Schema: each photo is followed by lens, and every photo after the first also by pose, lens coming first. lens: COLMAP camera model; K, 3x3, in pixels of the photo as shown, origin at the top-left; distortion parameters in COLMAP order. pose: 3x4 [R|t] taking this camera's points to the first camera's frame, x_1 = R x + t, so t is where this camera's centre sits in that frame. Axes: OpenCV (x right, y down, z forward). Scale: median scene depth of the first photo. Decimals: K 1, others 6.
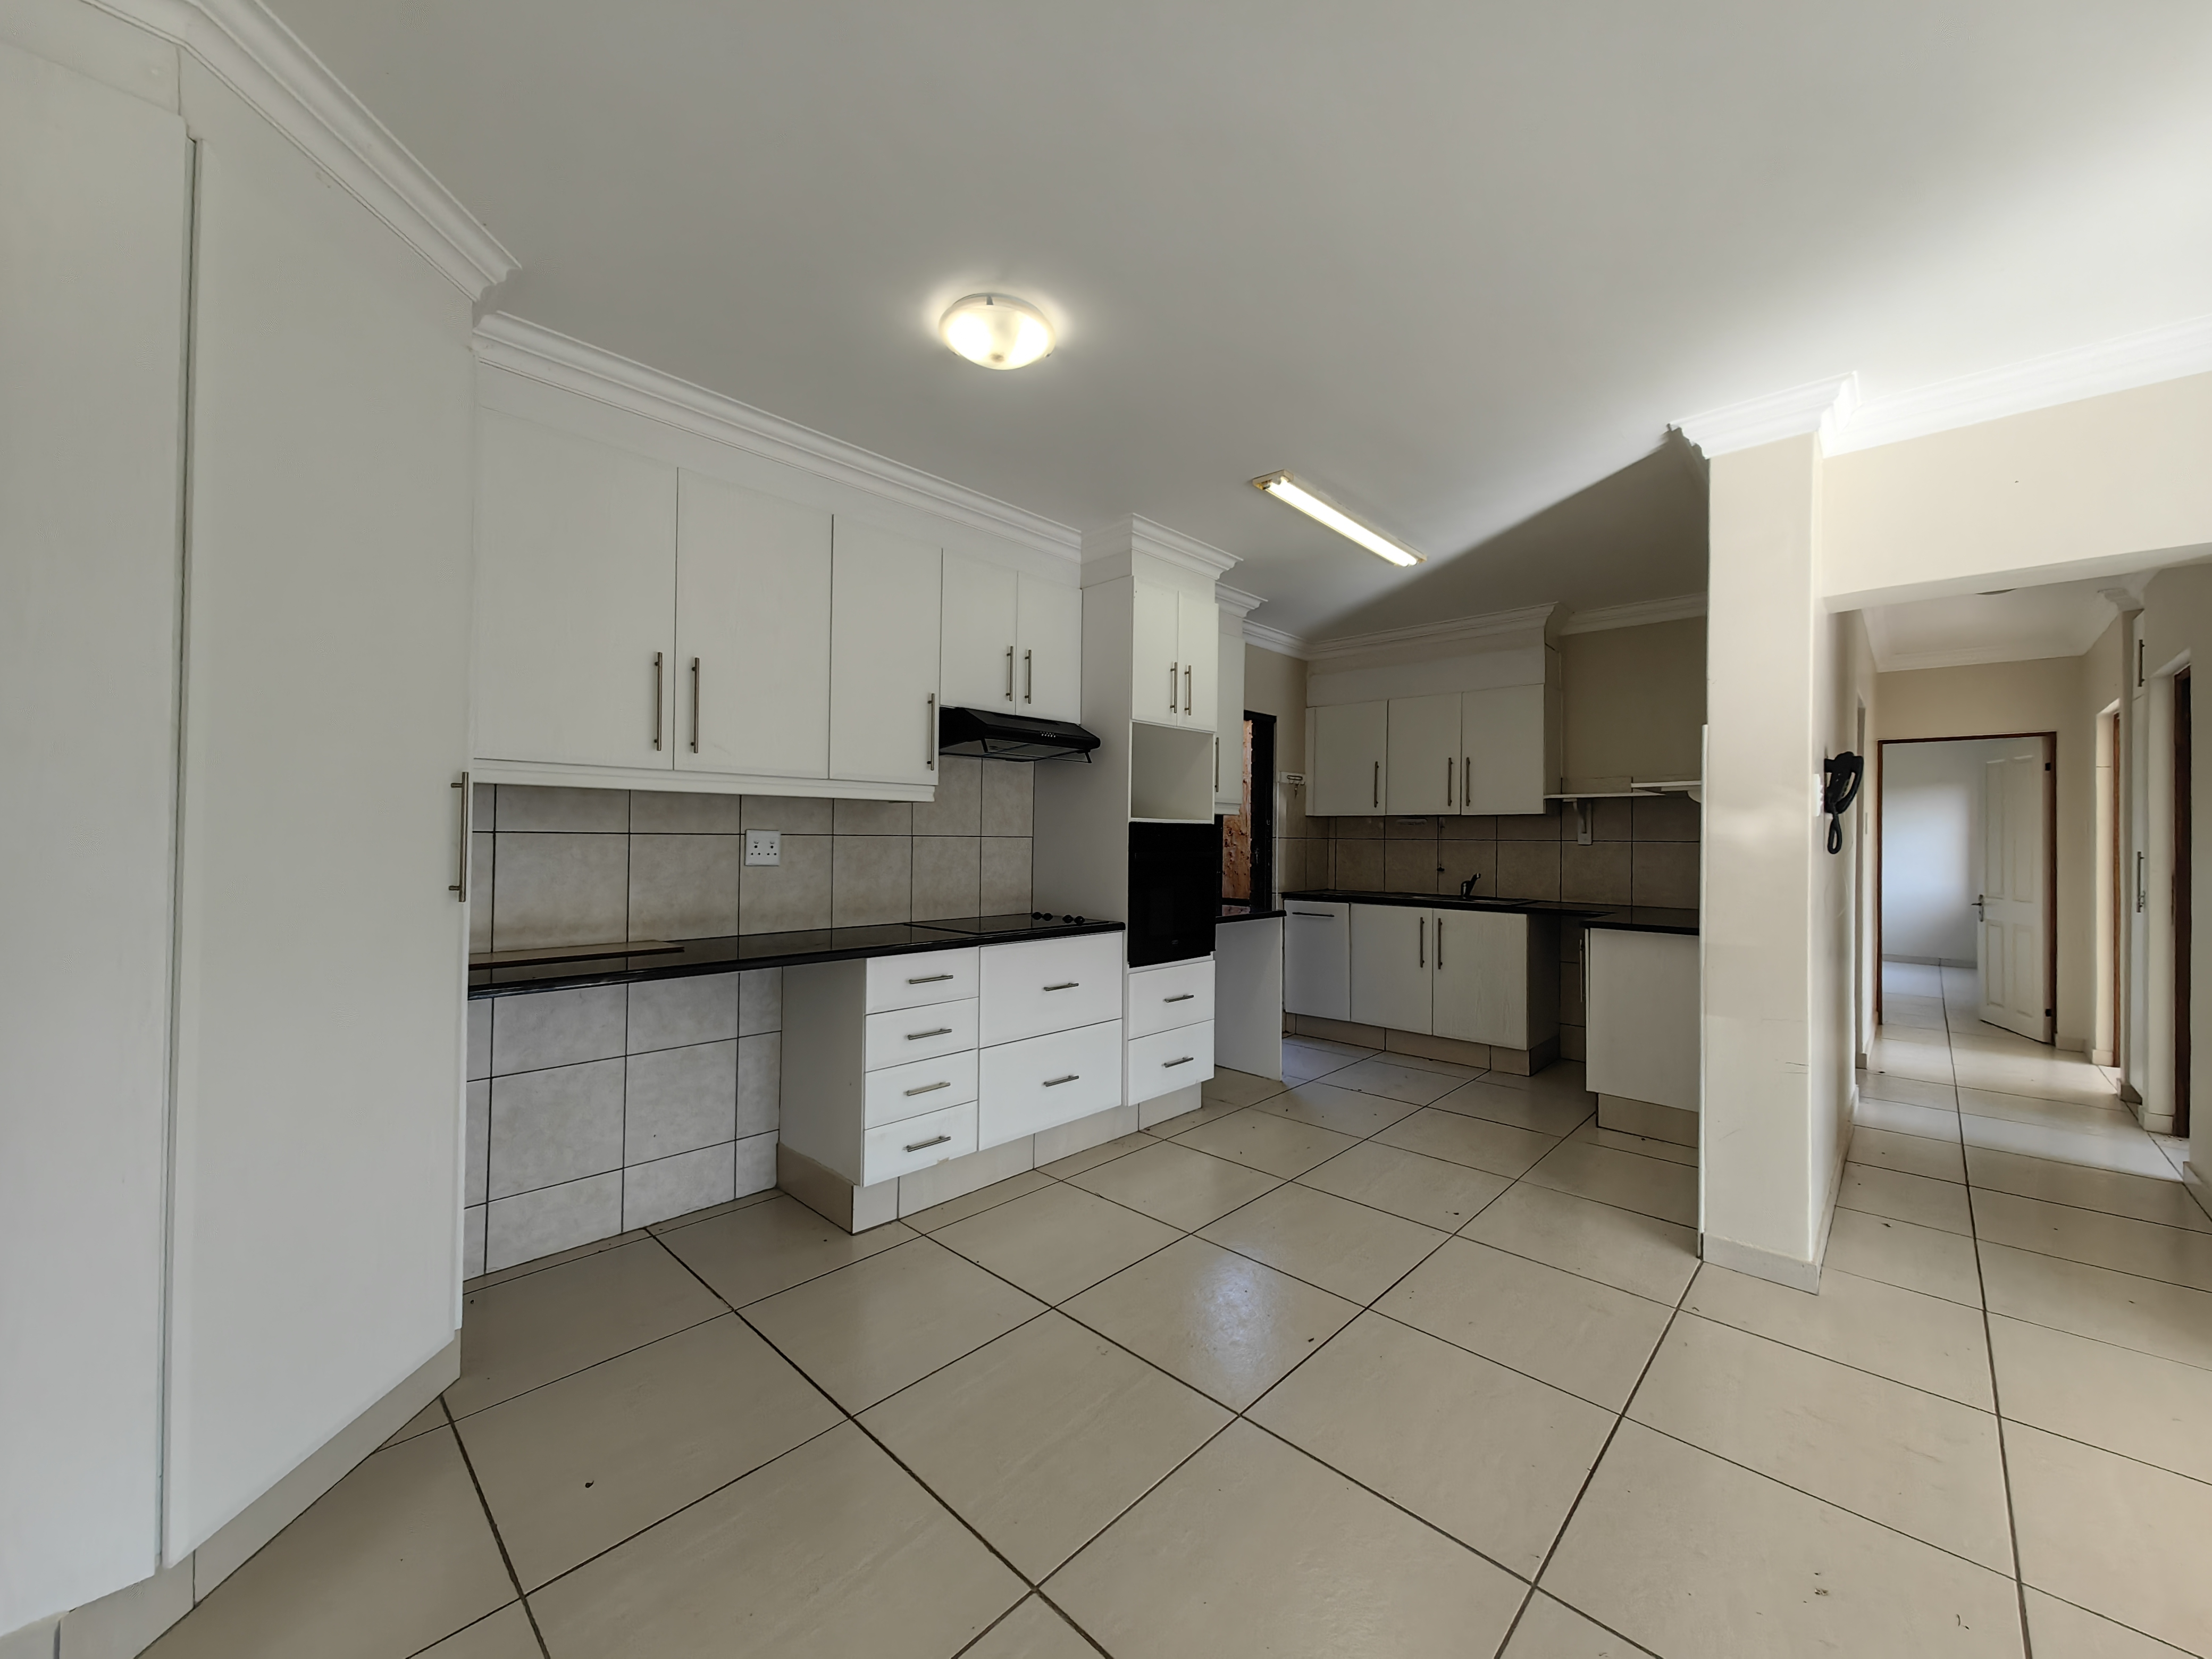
lens RADIAL K [[851.8, 0, 1097.4], [0, 851.8, 828.4], [0, 0, 1]] dist [0.005525, -0.000287]
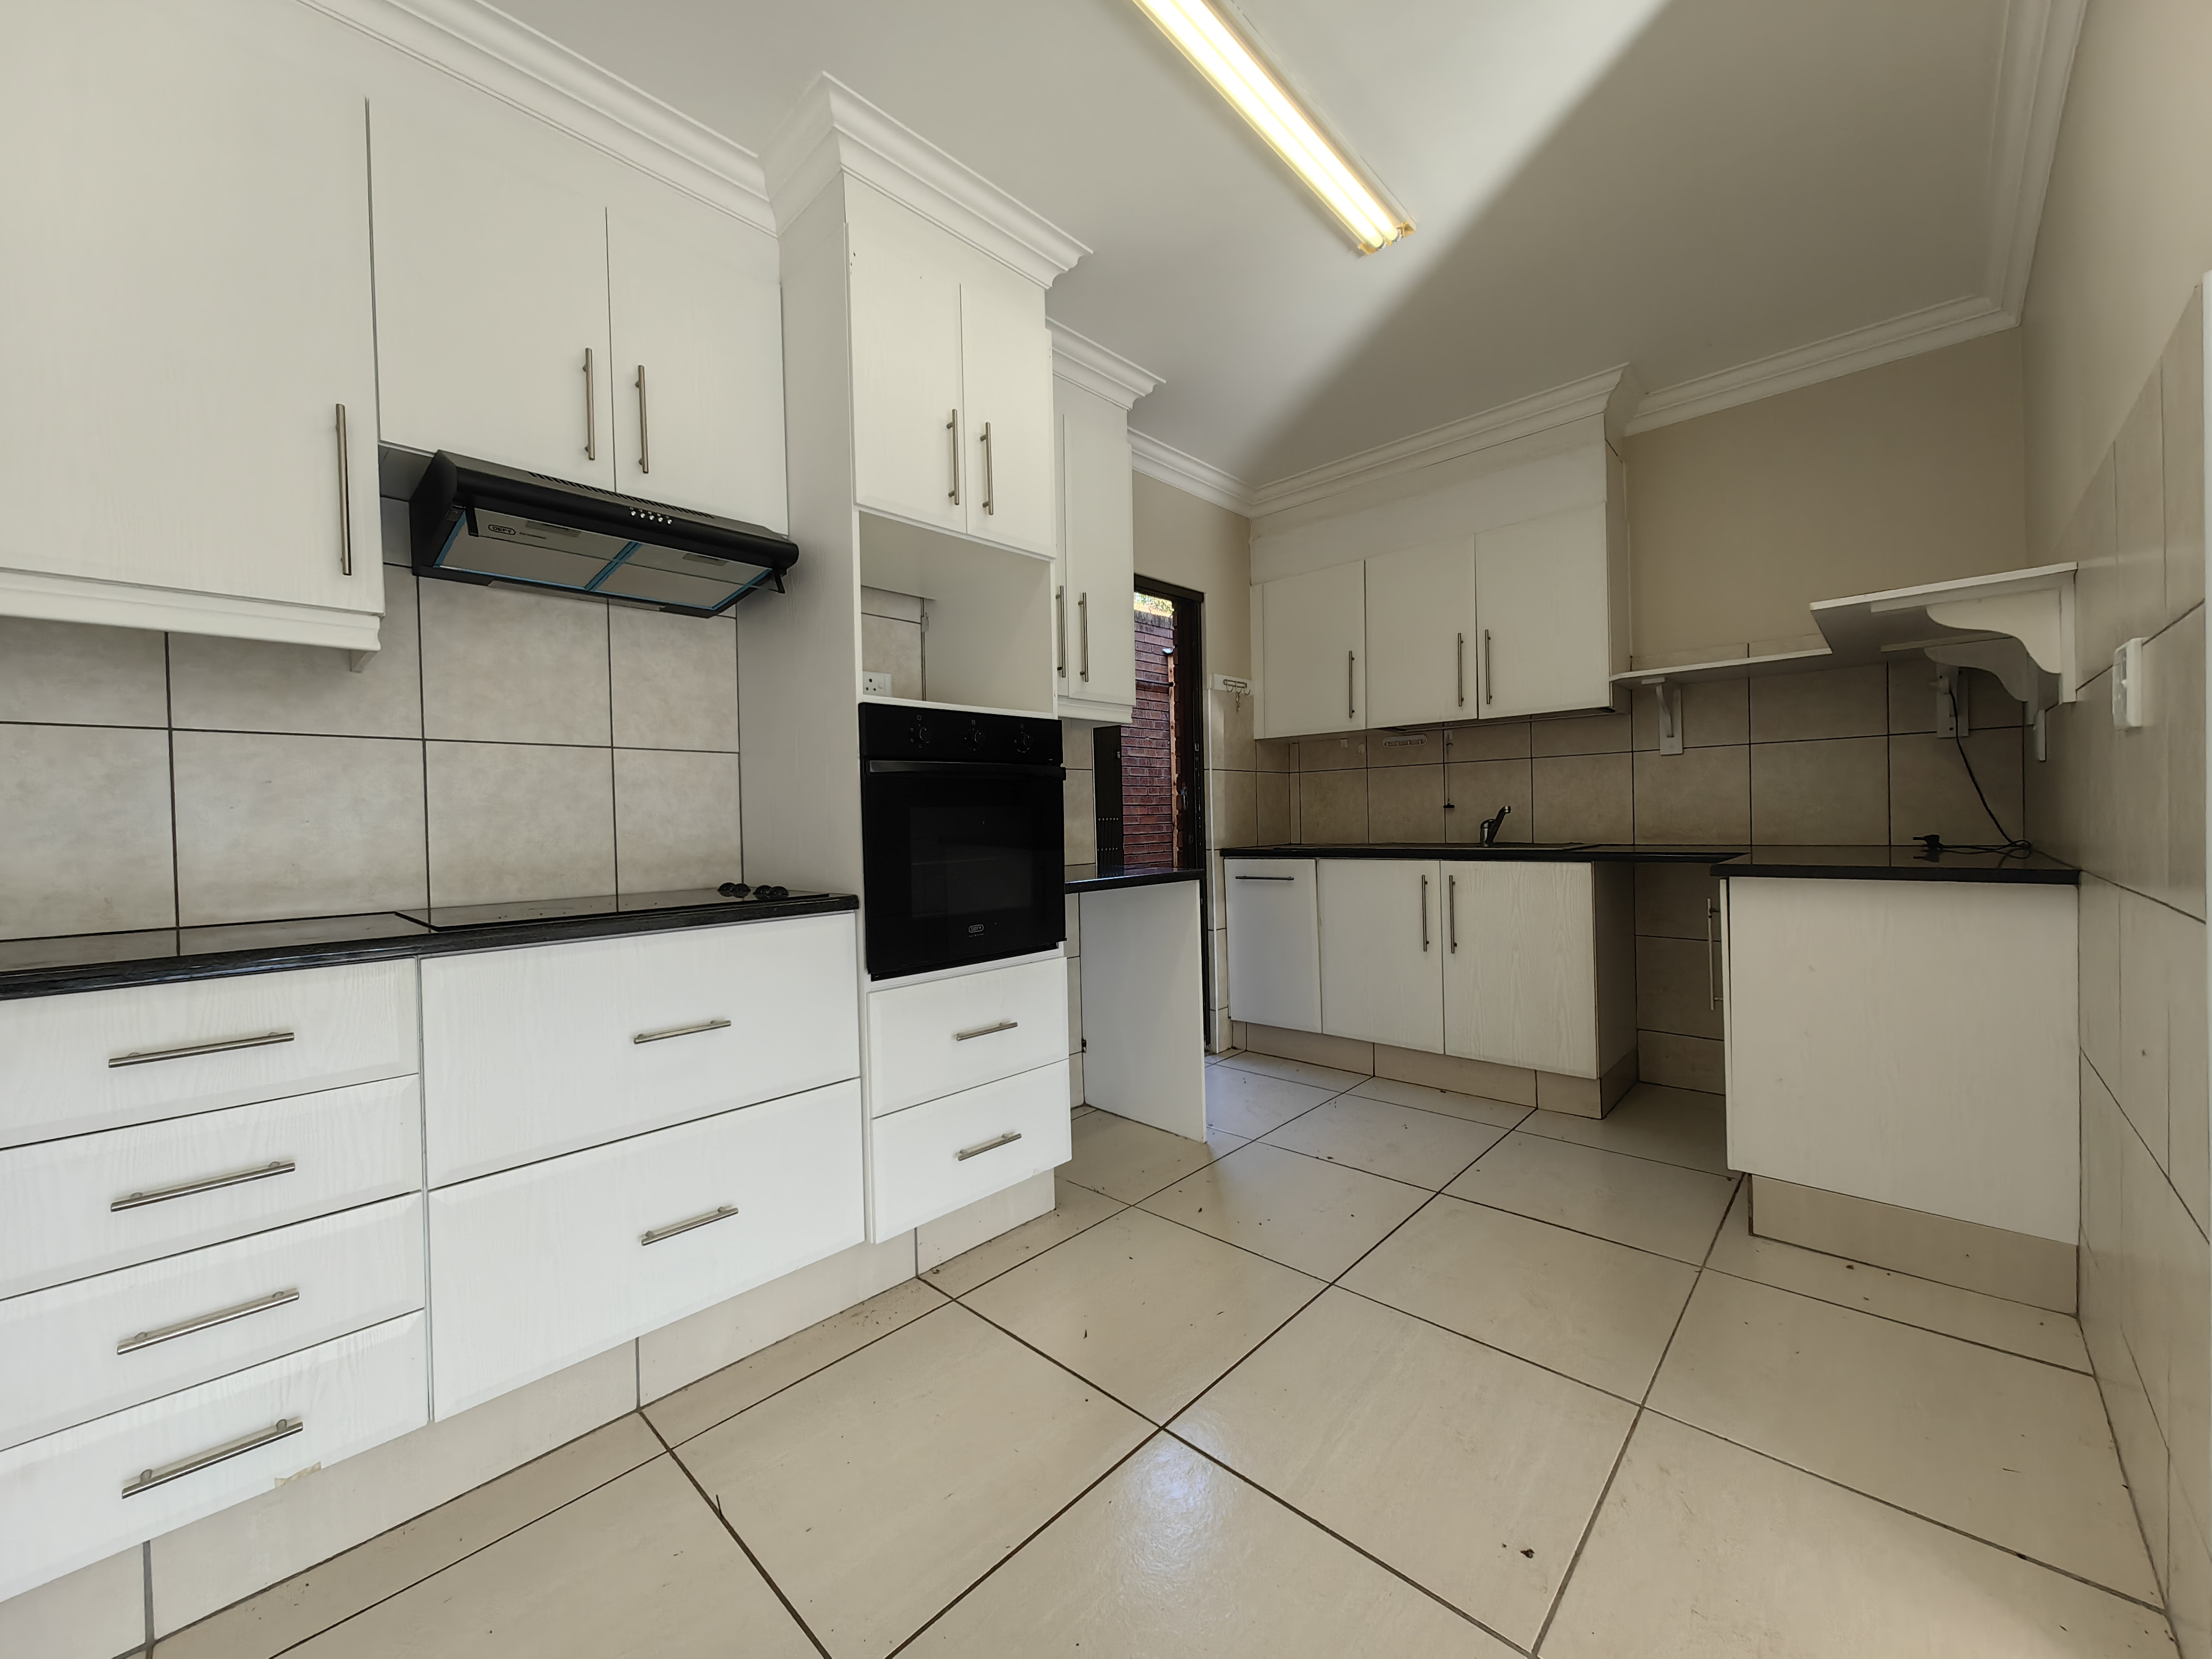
lens RADIAL K [[851.8, 0, 1098.2], [0, 851.8, 825.9], [0, 0, 1]] dist [0.005525, -0.000287]
pose [[0.999418, -0.034034, 0.002151, 0.179746], [0.033990, 0.999259, 0.018038, 0.063522], [-0.002763, -0.017955, 0.999835, 0.476939]]
